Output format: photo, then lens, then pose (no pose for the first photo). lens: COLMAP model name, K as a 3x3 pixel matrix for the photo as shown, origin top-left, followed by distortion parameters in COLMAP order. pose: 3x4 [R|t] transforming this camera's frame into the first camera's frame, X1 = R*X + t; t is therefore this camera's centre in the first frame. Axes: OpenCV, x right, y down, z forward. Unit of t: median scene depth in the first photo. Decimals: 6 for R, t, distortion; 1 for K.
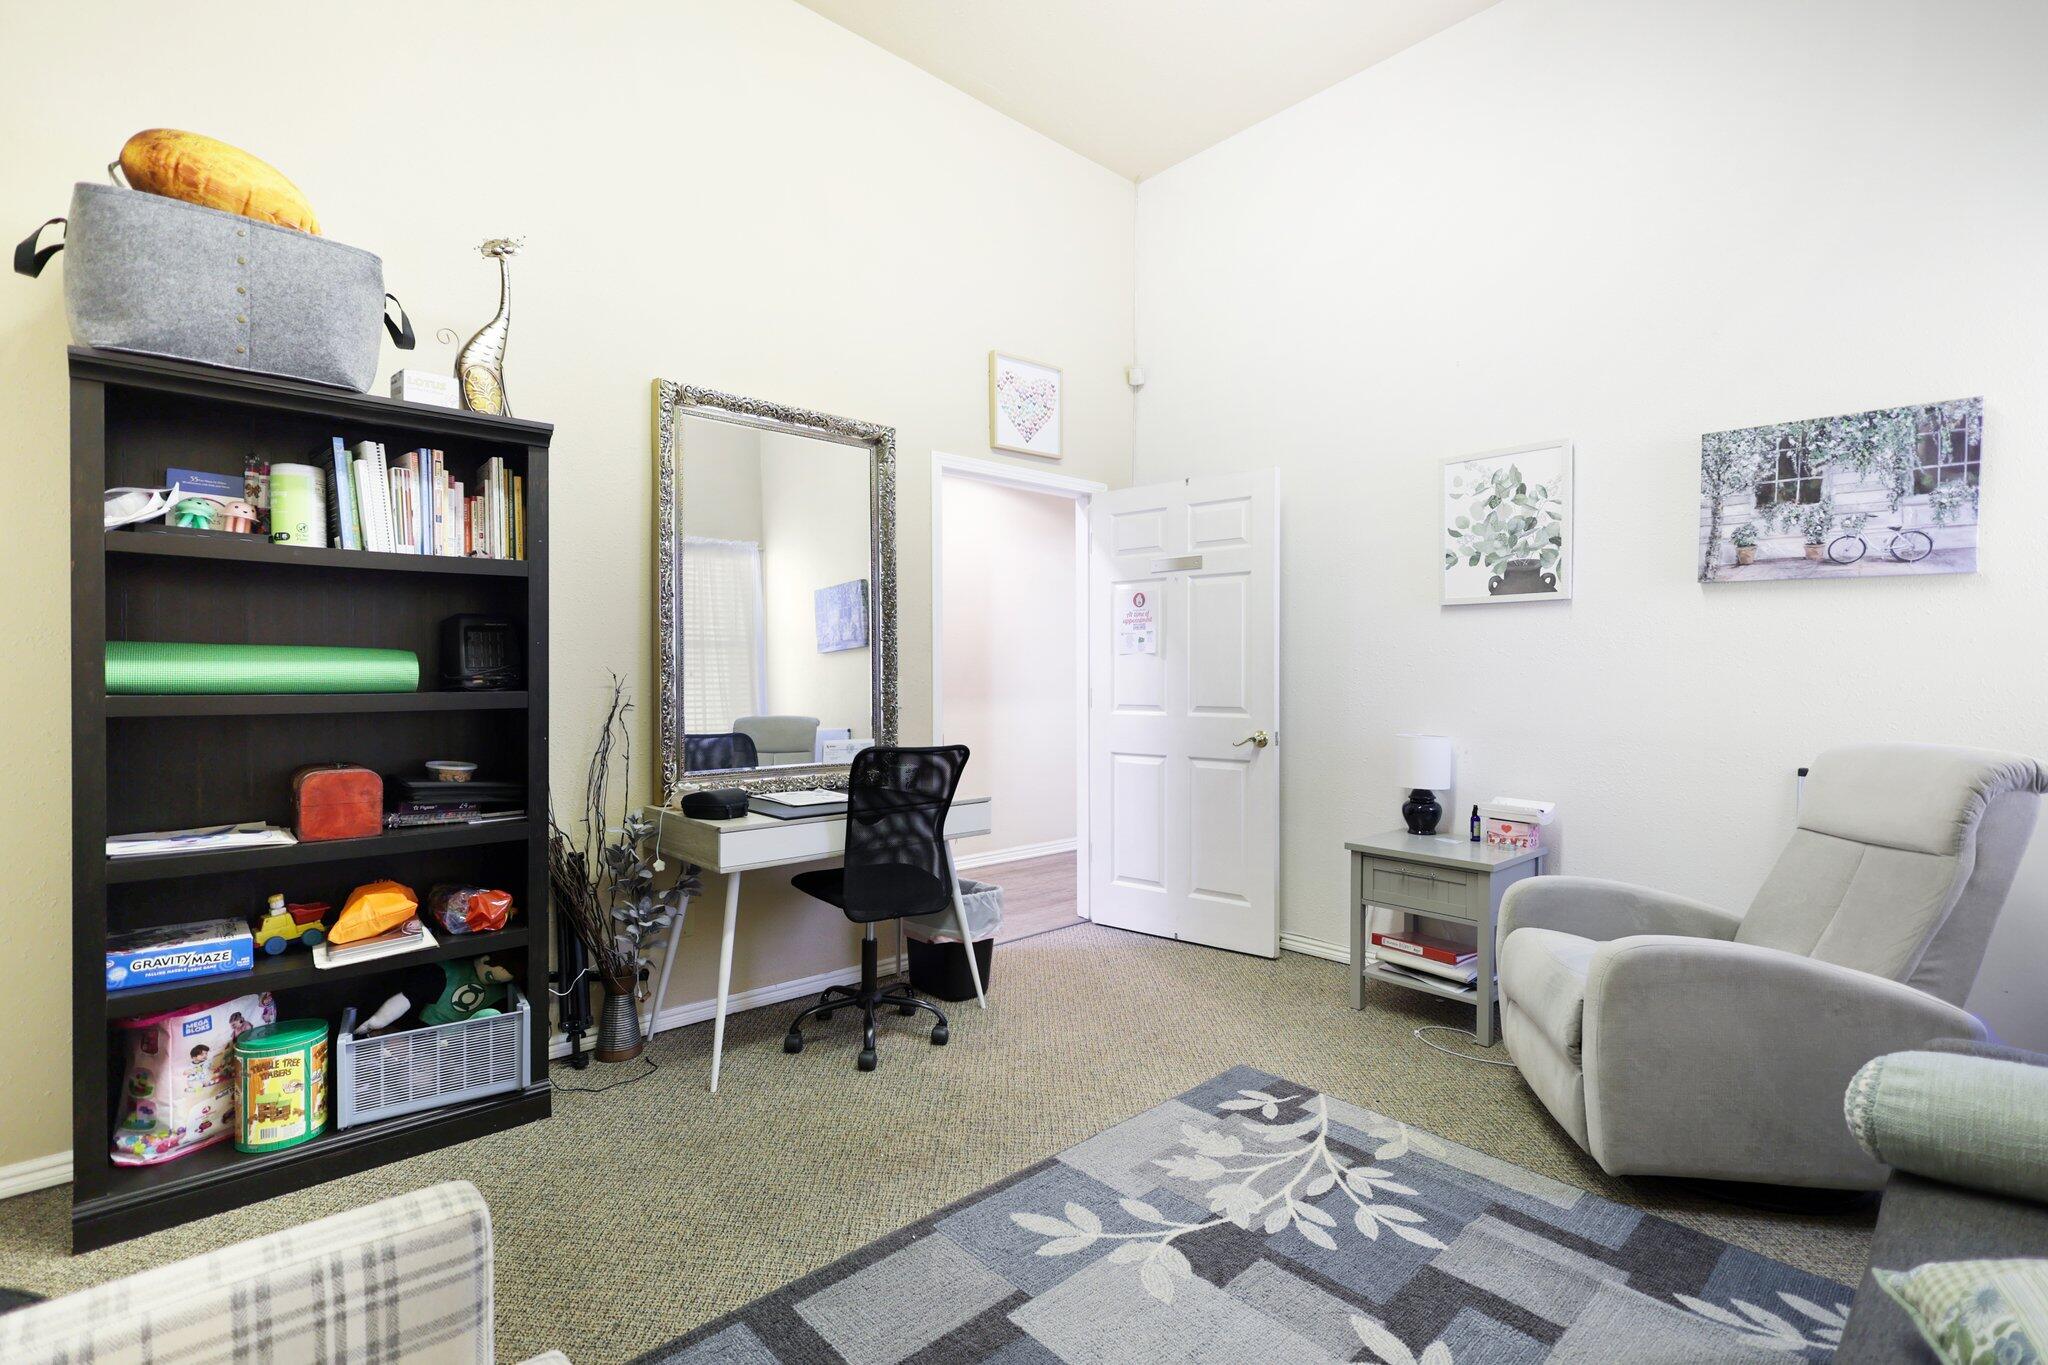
lens RADIAL K [[952.0, 0, 1021.3], [0, 952.0, 679.2], [0, 0, 1]] dist [0.003240, 0.000377]
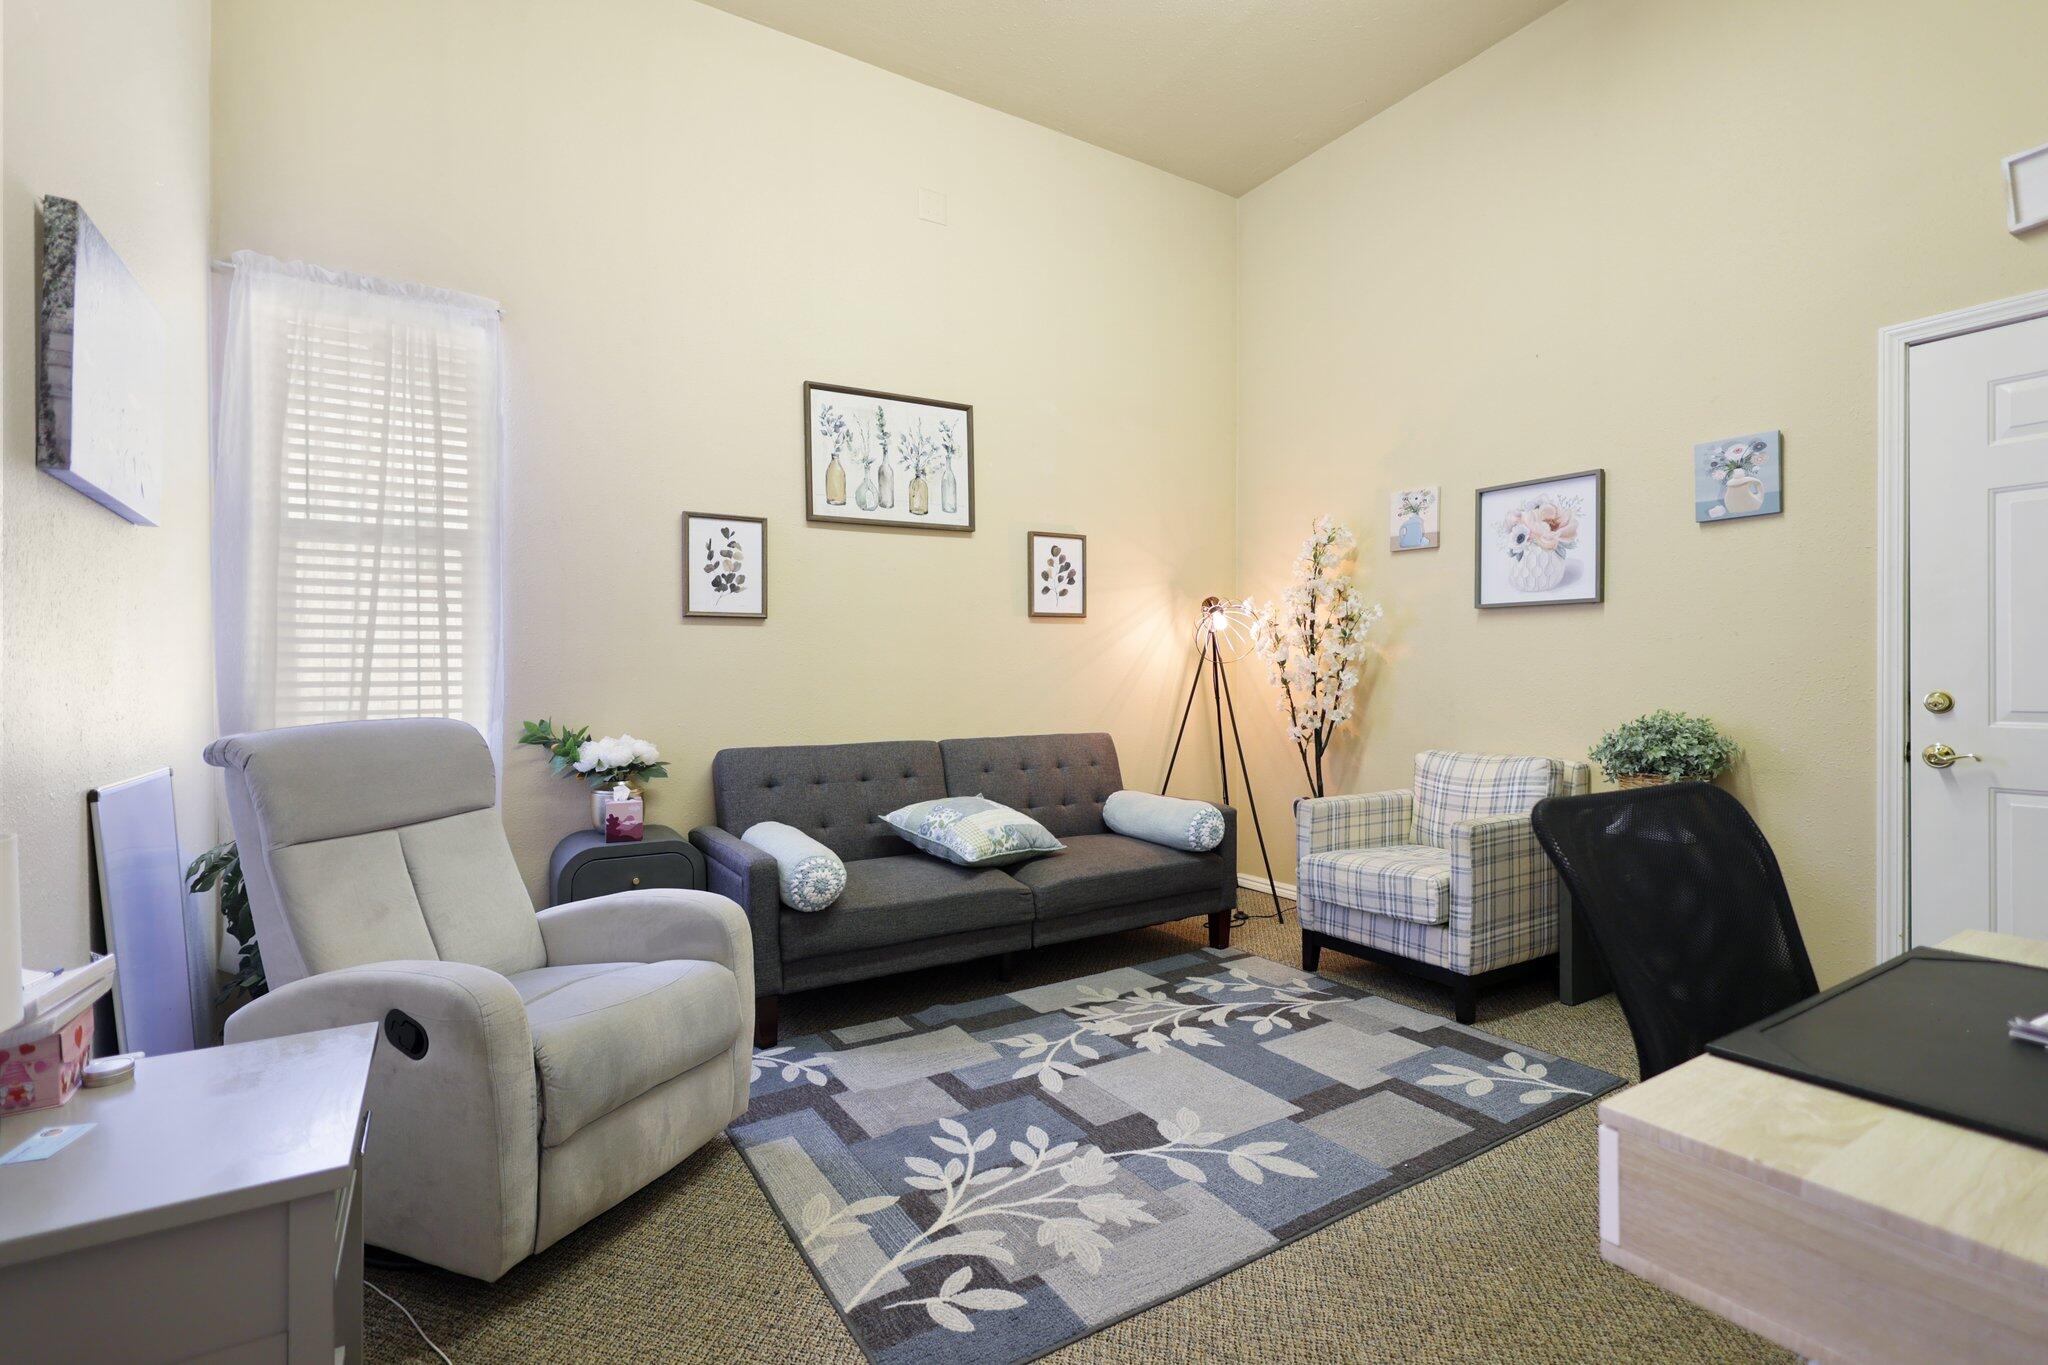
lens RADIAL K [[952.0, 0, 1021.3], [0, 952.0, 679.2], [0, 0, 1]] dist [0.003240, 0.000377]
pose [[-0.982557, -0.000437, 0.185962, 0.107793], [0.001703, 0.999934, 0.011346, 0.016985], [-0.185955, 0.011465, -0.982491, 1.993355]]
